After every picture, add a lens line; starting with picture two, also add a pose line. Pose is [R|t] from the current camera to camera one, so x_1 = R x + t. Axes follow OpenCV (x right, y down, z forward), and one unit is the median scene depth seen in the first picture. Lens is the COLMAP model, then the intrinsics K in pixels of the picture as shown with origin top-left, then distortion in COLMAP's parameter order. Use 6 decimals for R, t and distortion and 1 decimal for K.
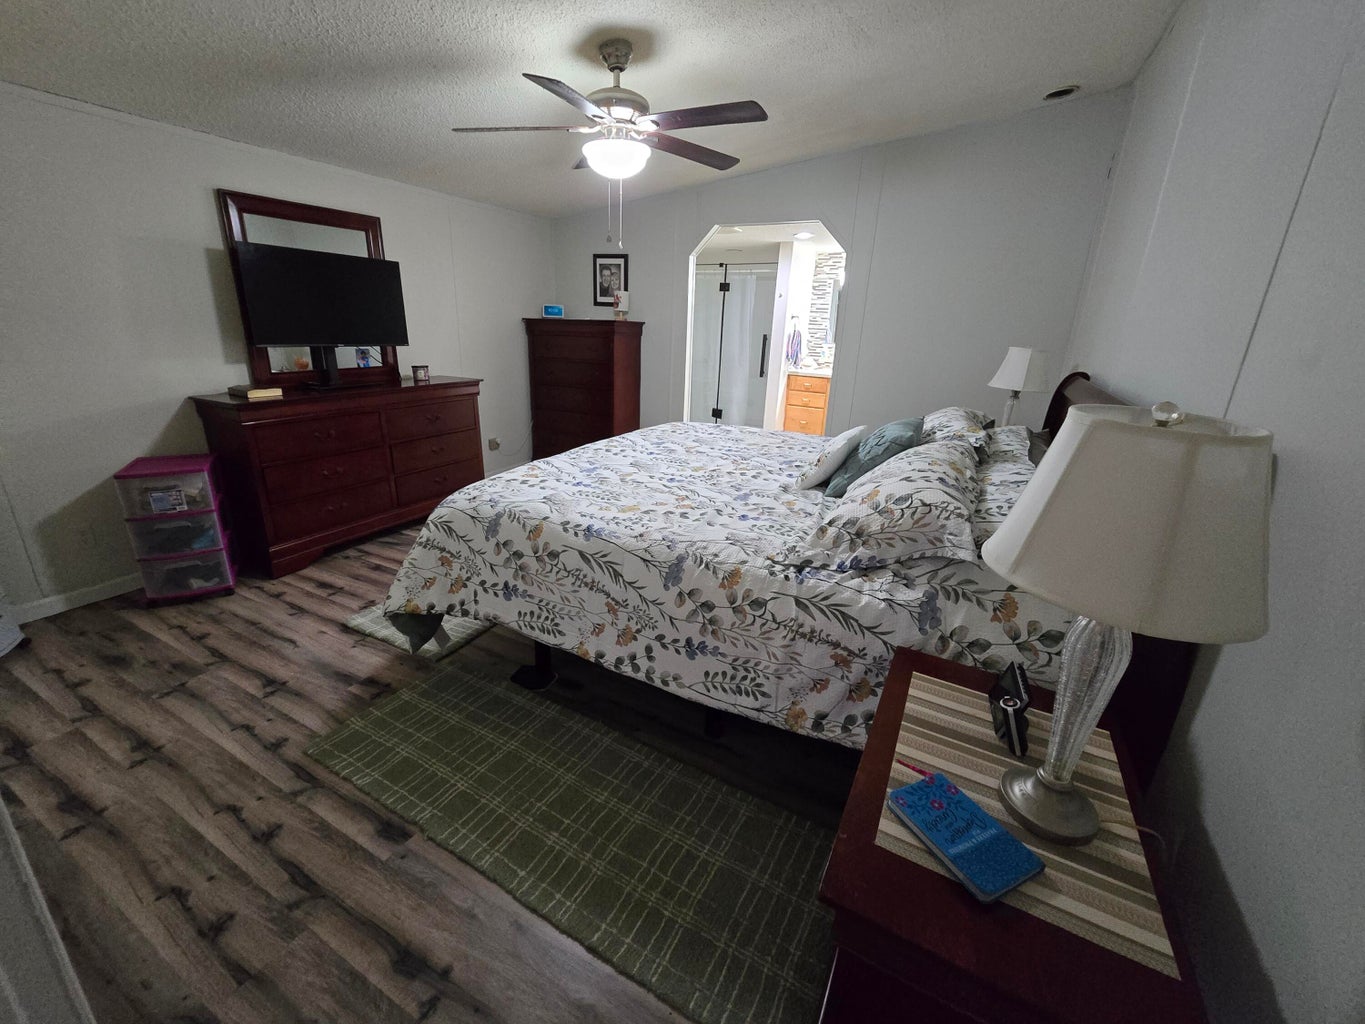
lens RADIAL K [[565.8, 0, 668.7], [0, 565.8, 506.0], [0, 0, 1]] dist [-0.003315, 0.000790]
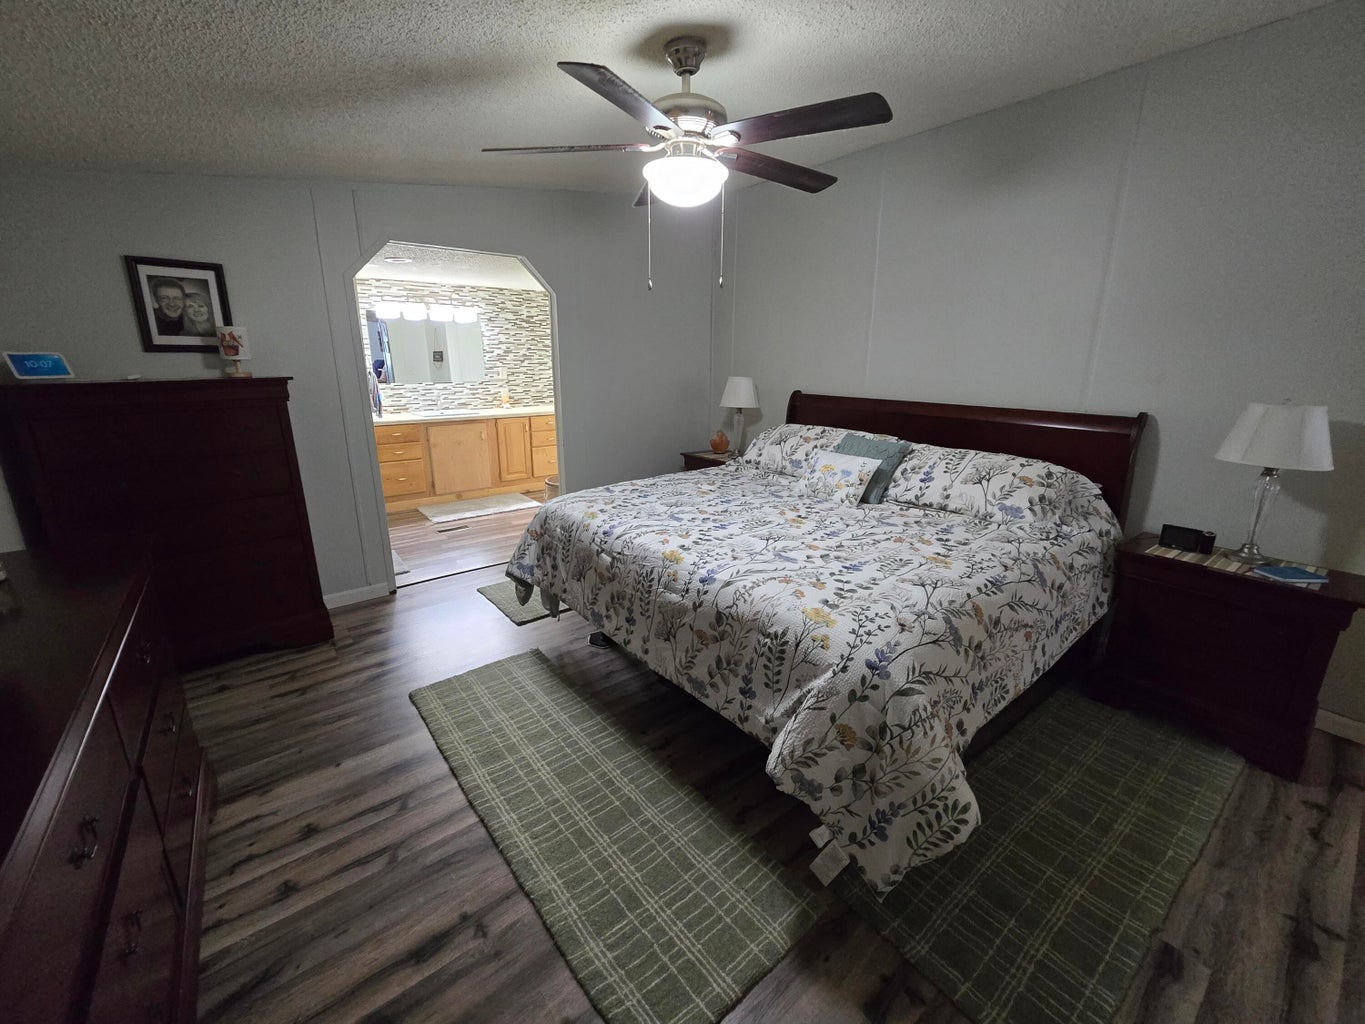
lens RADIAL K [[565.8, 0, 681.5], [0, 565.8, 507.6], [0, 0, 1]] dist [-0.003315, 0.000790]
pose [[0.390984, -0.274005, 0.878665, -0.604003], [0.302264, 0.939936, 0.158612, -0.207358], [-0.869349, 0.203574, 0.450322, 0.493361]]
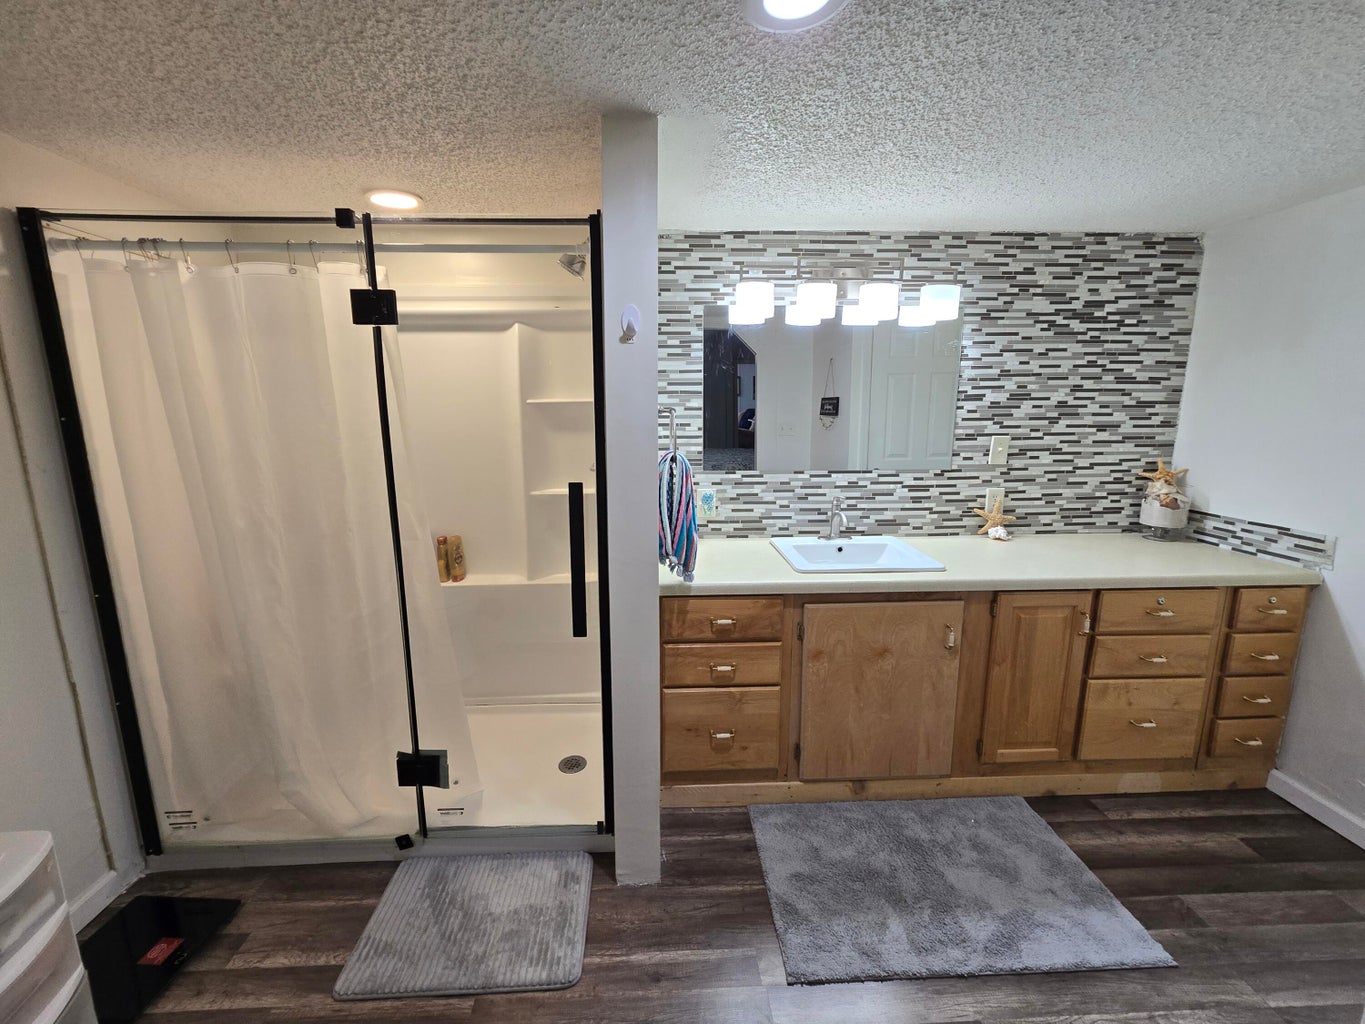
lens RADIAL K [[565.8, 0, 672.7], [0, 565.8, 501.4], [0, 0, 1]] dist [-0.003315, 0.000790]
pose [[0.857899, -0.129714, 0.497176, 0.136136], [0.199140, 0.975921, -0.089006, -0.442956], [-0.473659, 0.175366, 0.863072, 1.276428]]
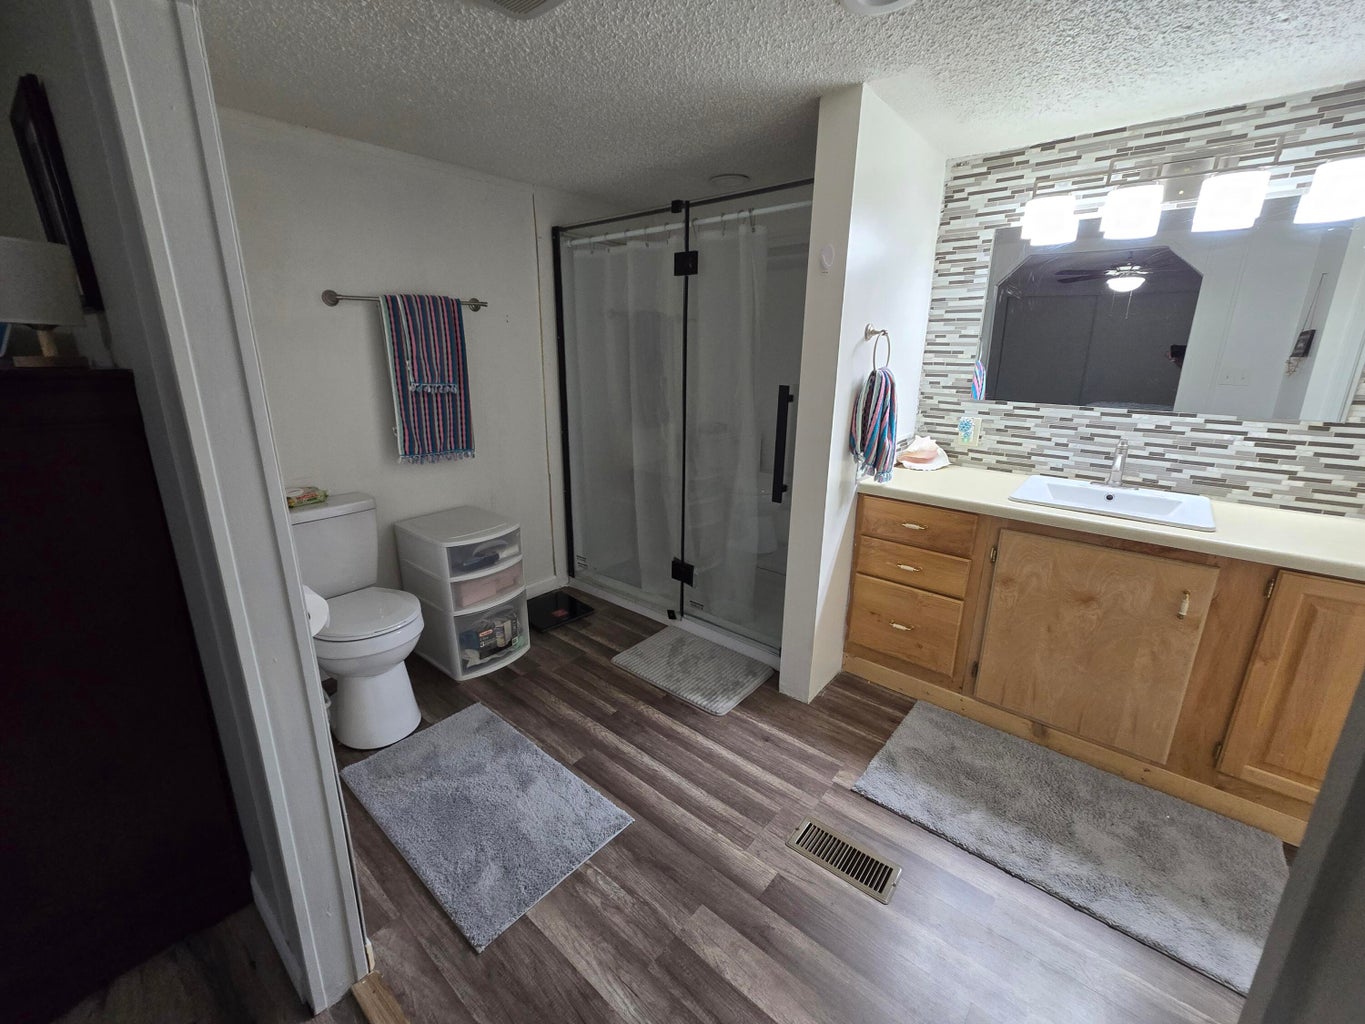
lens RADIAL K [[565.8, 0, 669.4], [0, 565.8, 501.6], [0, 0, 1]] dist [-0.003315, 0.000790]
pose [[0.976562, 0.027504, -0.213471, 0.300478], [-0.040895, 0.997446, -0.058566, -0.352163], [0.211315, 0.065923, 0.975192, 1.097730]]
